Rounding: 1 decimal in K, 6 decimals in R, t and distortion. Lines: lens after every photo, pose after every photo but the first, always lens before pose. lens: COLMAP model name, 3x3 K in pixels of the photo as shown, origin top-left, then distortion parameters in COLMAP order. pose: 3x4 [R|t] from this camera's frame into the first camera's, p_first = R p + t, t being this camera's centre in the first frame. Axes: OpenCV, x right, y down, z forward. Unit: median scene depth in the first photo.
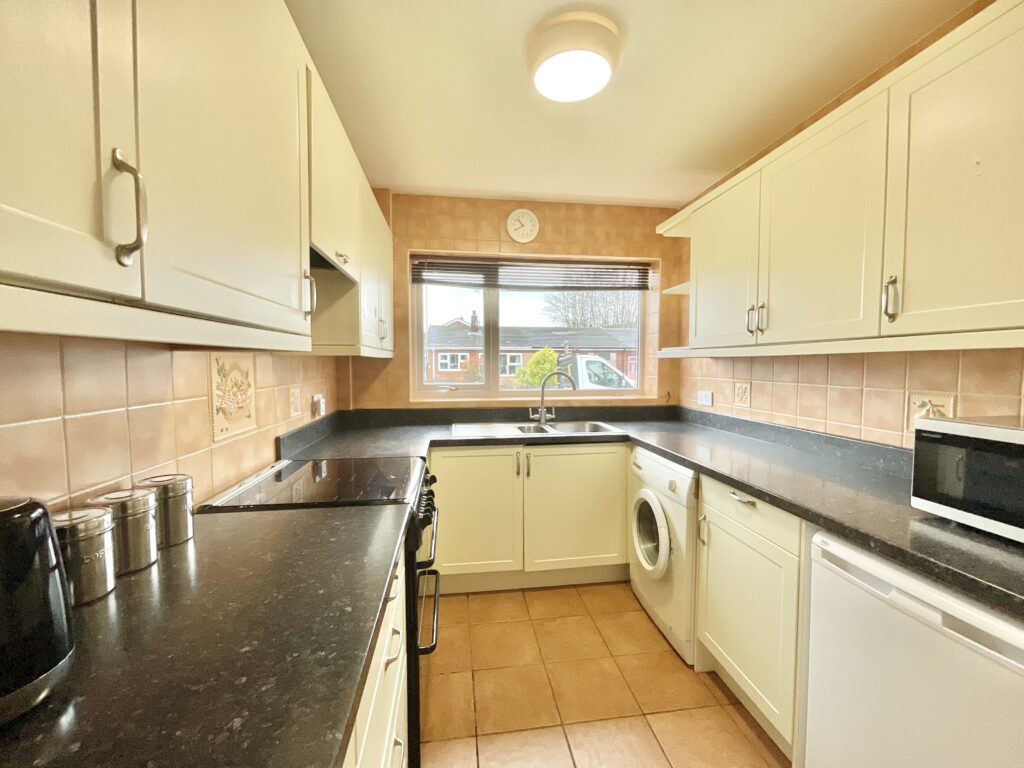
lens RADIAL K [[422.2, 0, 512.8], [0, 422.2, 383.3], [0, 0, 1]] dist [-0.003309, 0.000013]
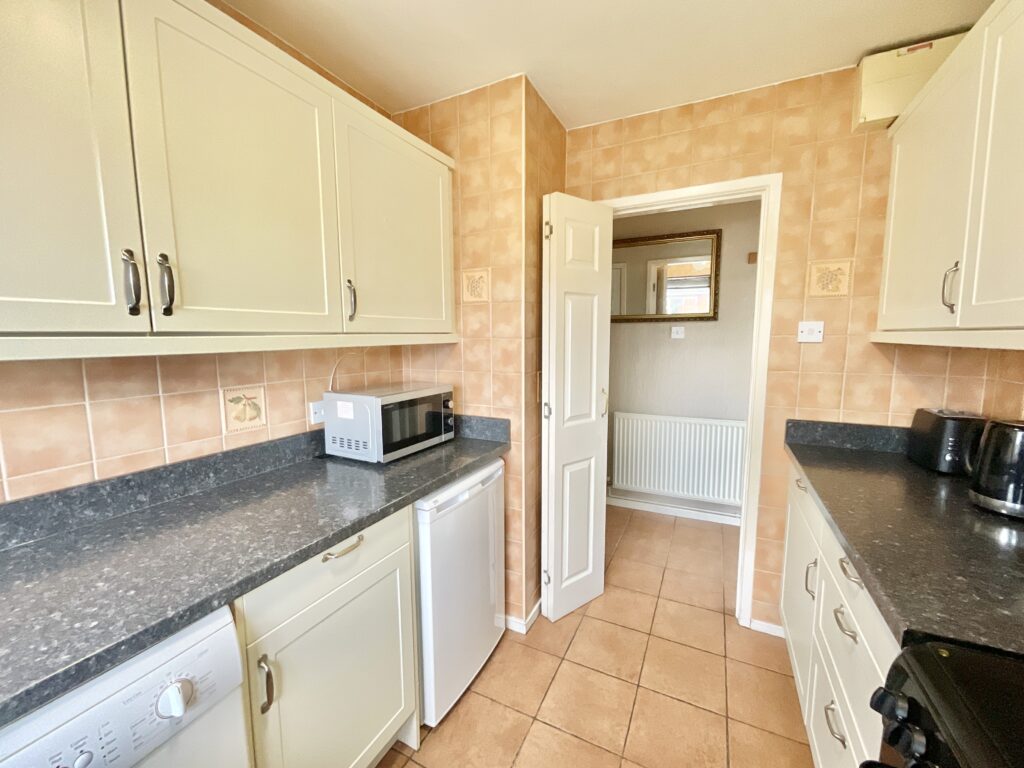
lens RADIAL K [[422.2, 0, 510.1], [0, 422.2, 382.2], [0, 0, 1]] dist [-0.003309, 0.000013]
pose [[-0.826290, -0.059382, 0.560106, -0.100834], [0.031391, 0.988026, 0.151058, -0.128120], [-0.562370, 0.142400, -0.814532, 1.550234]]
